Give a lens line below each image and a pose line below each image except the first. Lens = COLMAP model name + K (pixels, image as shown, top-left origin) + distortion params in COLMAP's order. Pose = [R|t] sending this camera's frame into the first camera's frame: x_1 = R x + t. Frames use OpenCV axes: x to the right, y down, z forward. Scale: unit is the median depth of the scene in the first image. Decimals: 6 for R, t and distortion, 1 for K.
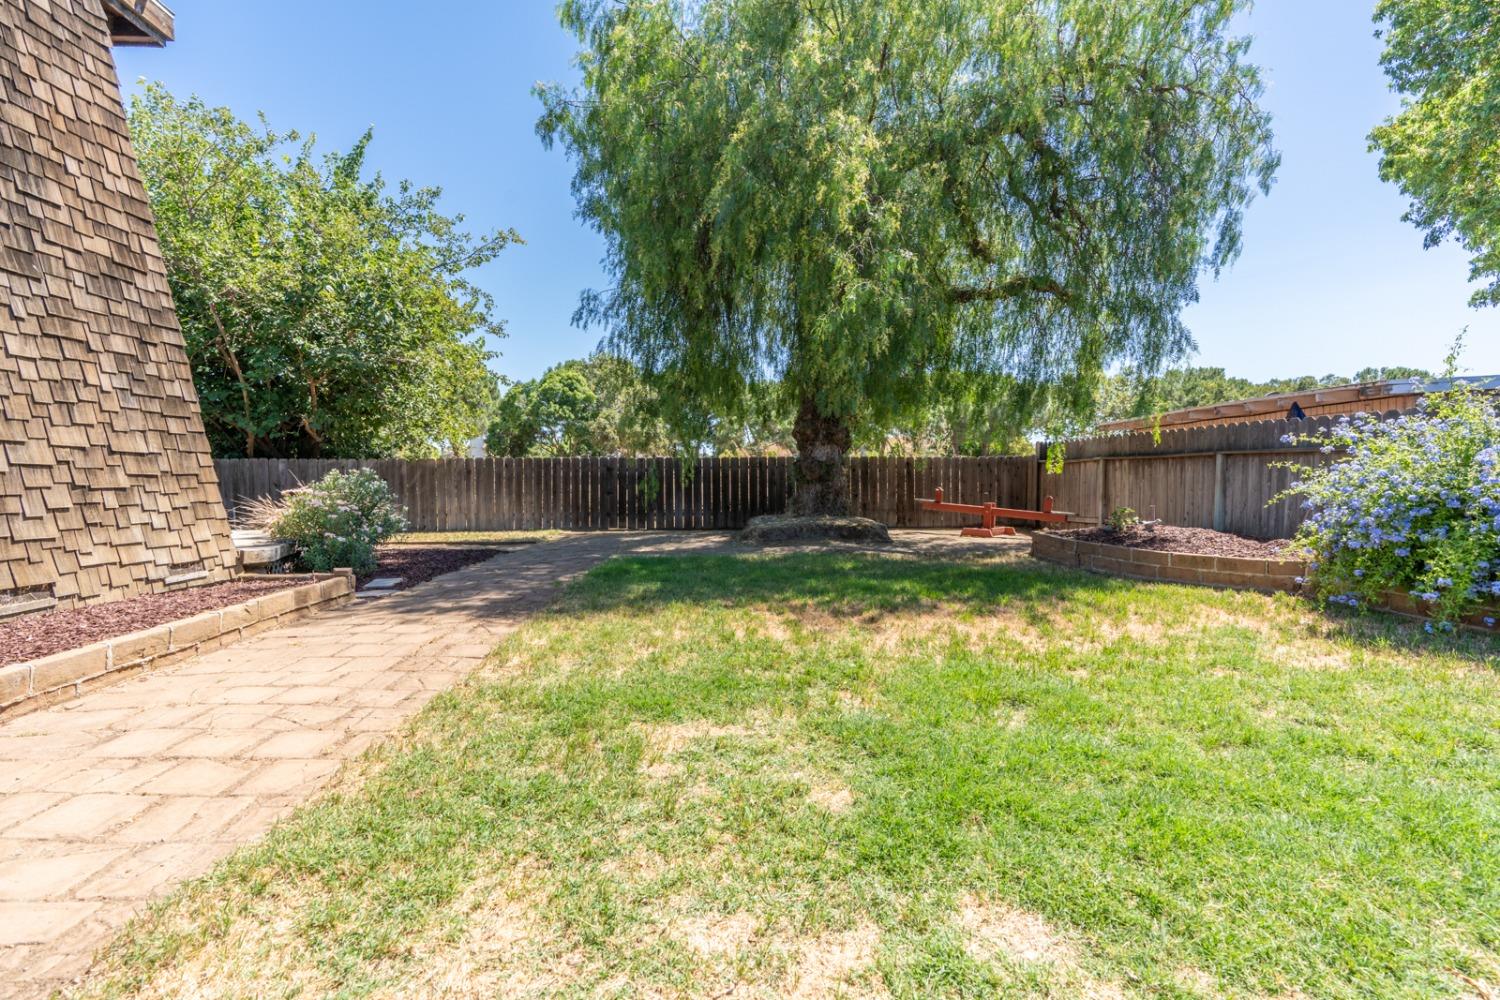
lens RADIAL K [[686.0, 0, 750.0], [0, 686.0, 500.0], [0, 0, 1]] dist [-0.010365, 0.001116]
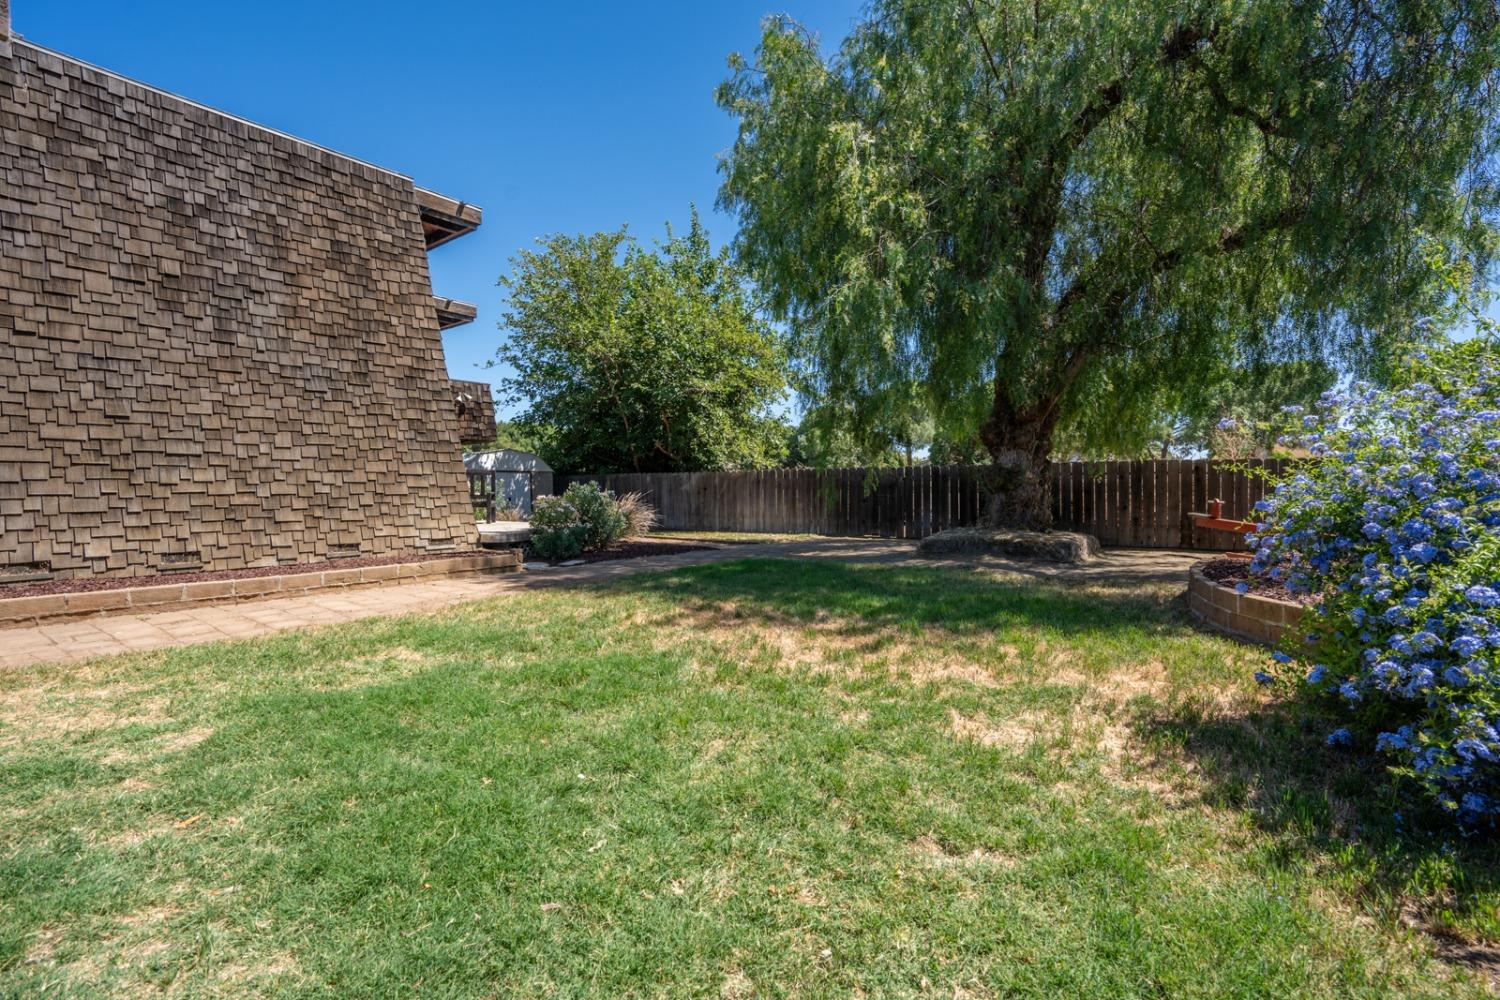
lens RADIAL K [[676.1, 0, 690.2], [0, 676.1, 494.8], [0, 0, 1]] dist [-0.062375, 0.000264]
pose [[0.753919, 0.005936, -0.656941, 0.593539], [-0.018099, 0.999767, -0.011736, -0.006994], [0.656718, 0.020738, 0.753851, 0.123890]]
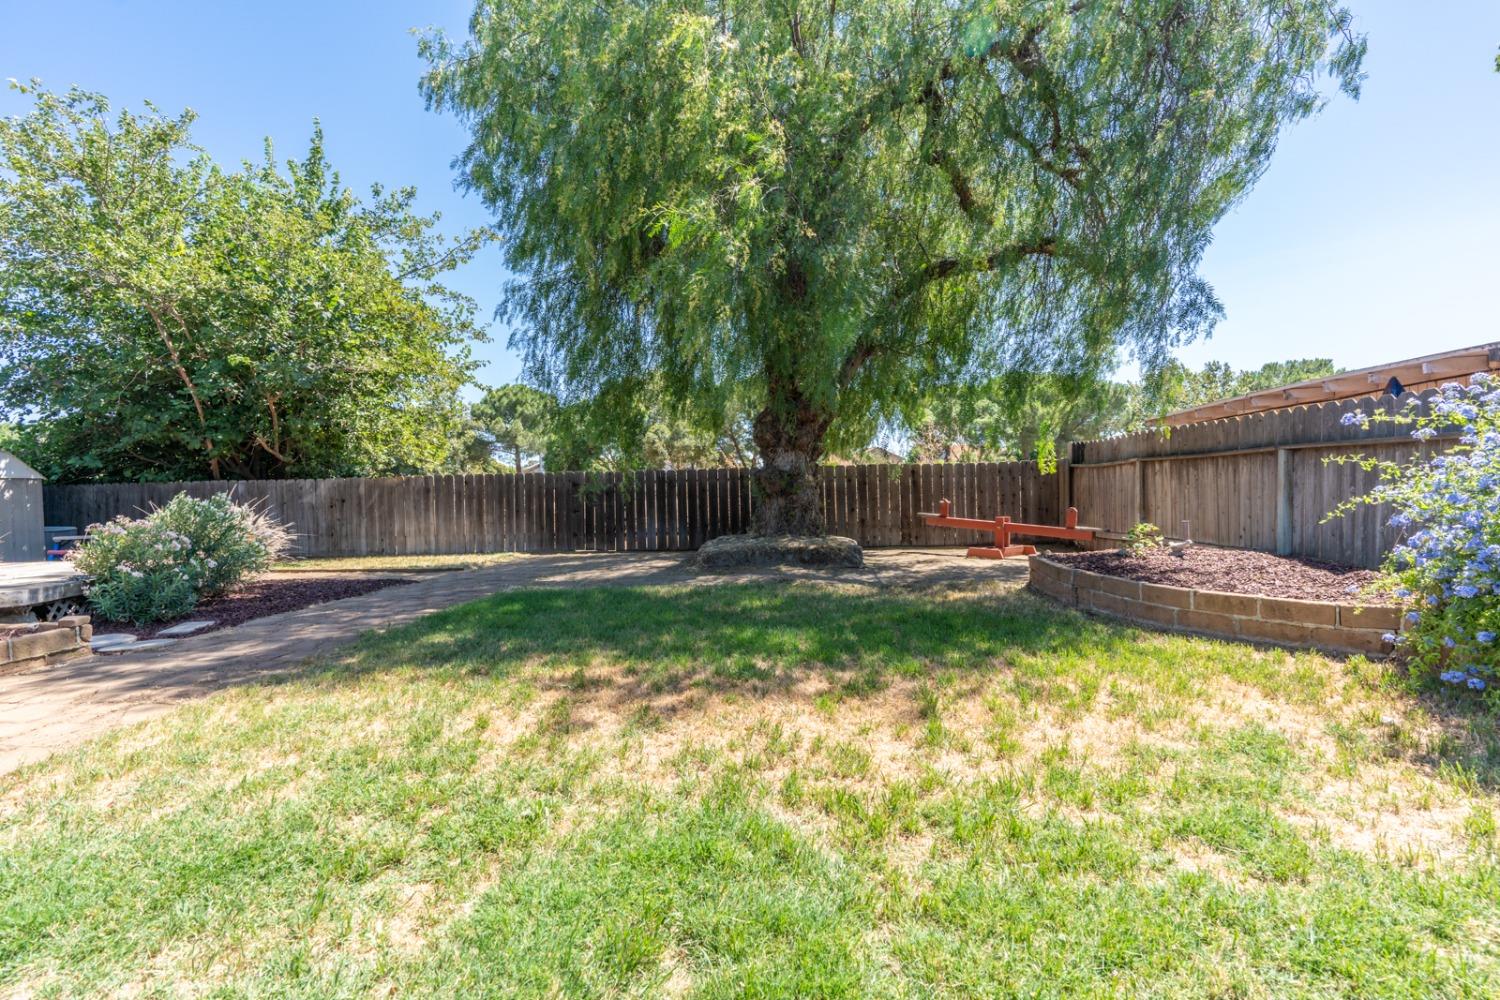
lens RADIAL K [[697.2, 0, 750.0], [0, 697.2, 500.0], [0, 0, 1]] dist [0.000002, -0.000279]
pose [[0.995461, -0.016124, -0.093795, 0.226676], [0.014411, 0.999717, -0.018908, -0.008581], [0.094073, 0.017470, 0.995412, 0.239402]]
